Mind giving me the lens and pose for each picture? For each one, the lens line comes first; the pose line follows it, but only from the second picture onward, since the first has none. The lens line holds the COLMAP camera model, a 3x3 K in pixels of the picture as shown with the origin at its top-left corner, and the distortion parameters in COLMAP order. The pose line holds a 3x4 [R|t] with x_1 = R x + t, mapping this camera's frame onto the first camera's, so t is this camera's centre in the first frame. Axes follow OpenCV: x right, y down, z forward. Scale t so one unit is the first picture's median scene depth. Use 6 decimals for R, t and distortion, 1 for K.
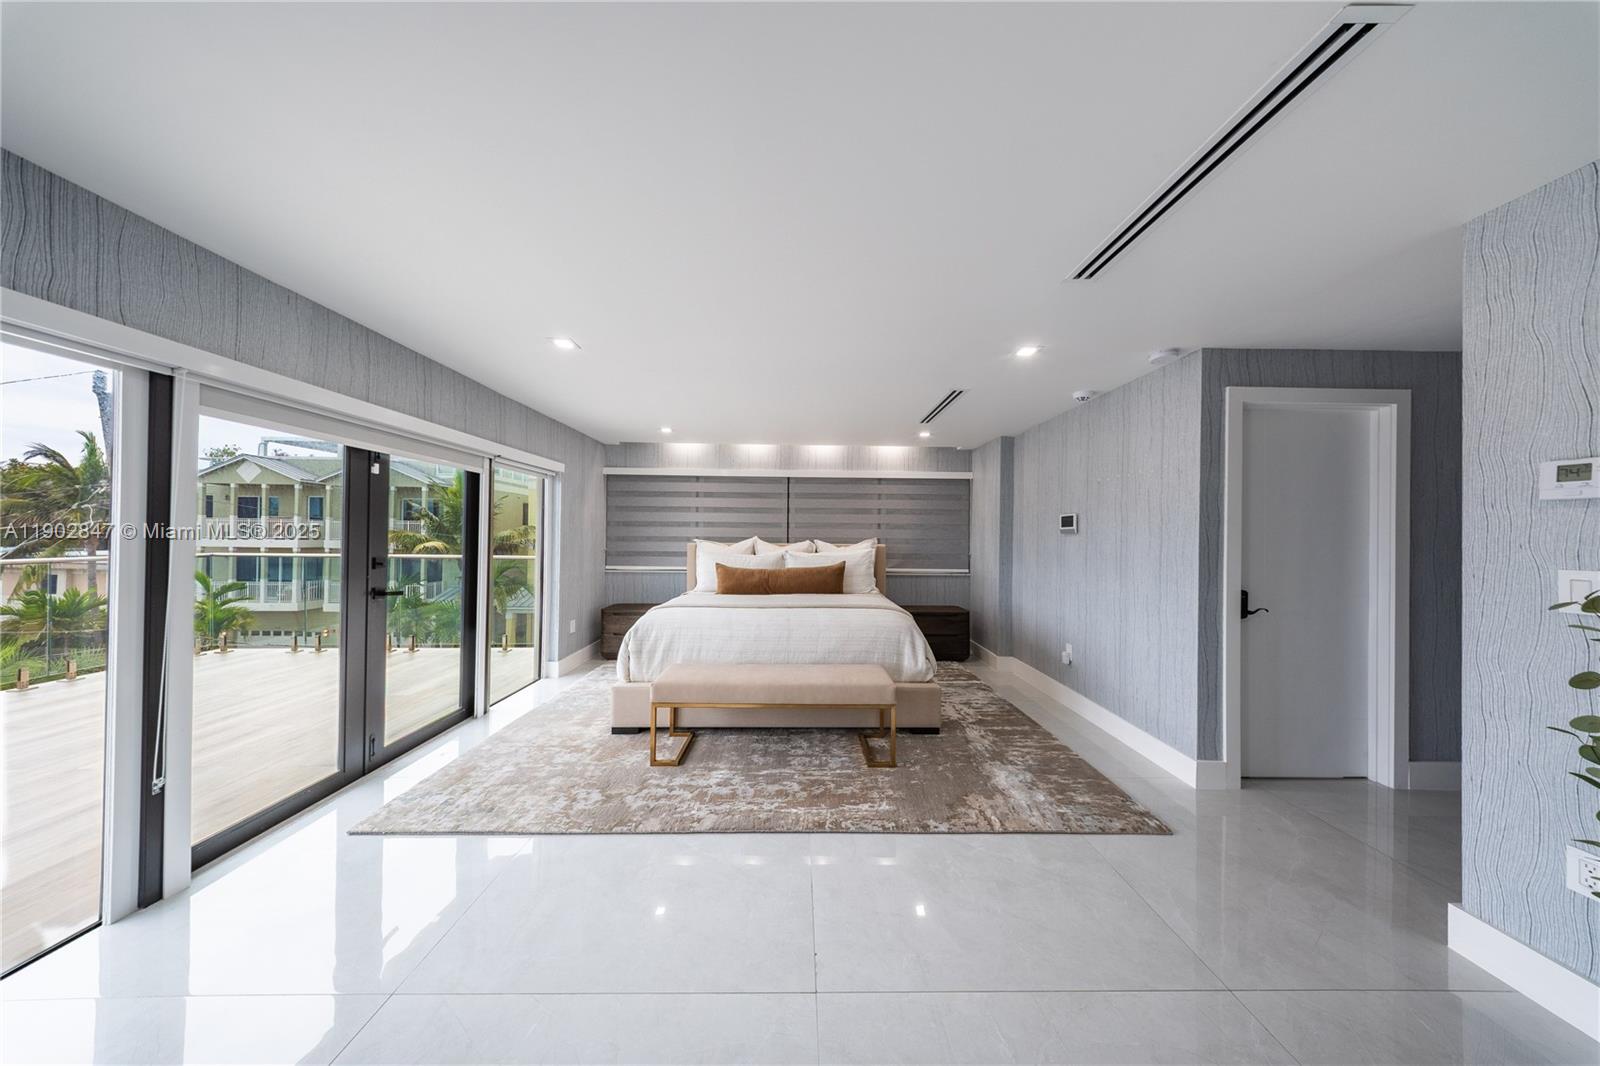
lens RADIAL K [[466.3, 0, 803.0], [0, 466.3, 533.4], [0, 0, 1]] dist [0.004396, -0.000793]
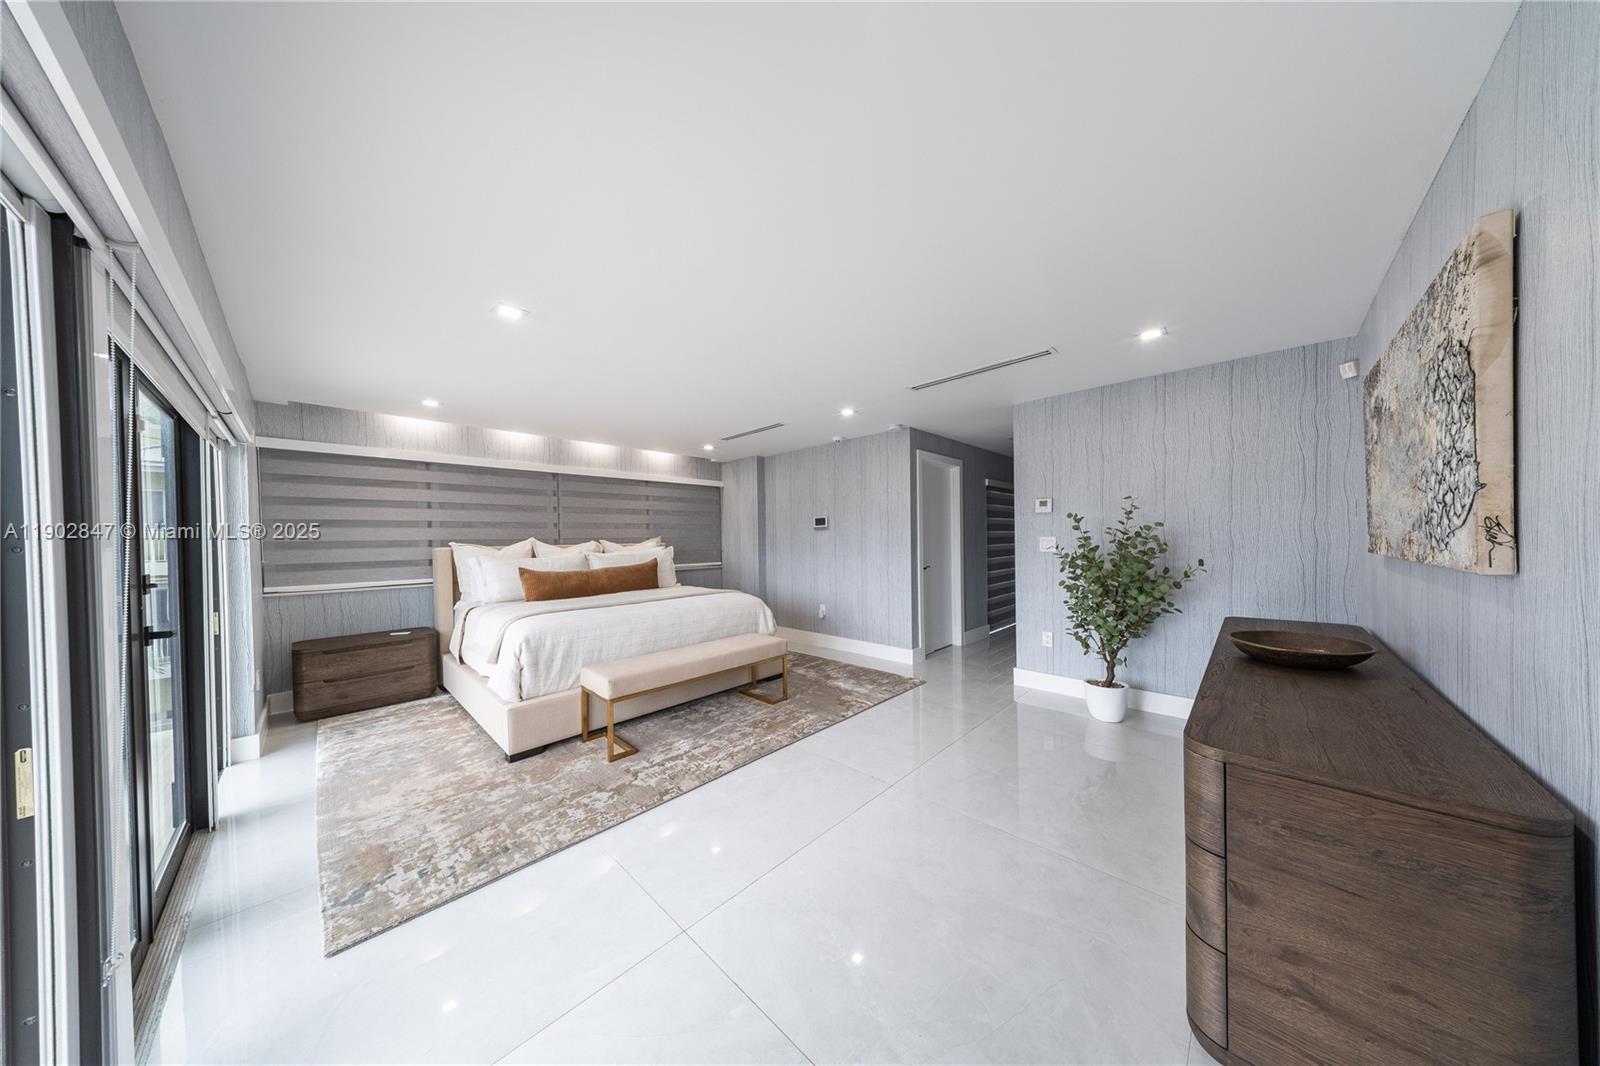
lens RADIAL K [[466.3, 0, 807.4], [0, 466.3, 539.3], [0, 0, 1]] dist [0.004396, -0.000793]
pose [[0.704252, -0.022950, 0.709579, -0.611003], [0.017458, 0.999735, 0.015008, 0.008950], [-0.709735, 0.001818, 0.704466, -0.007522]]
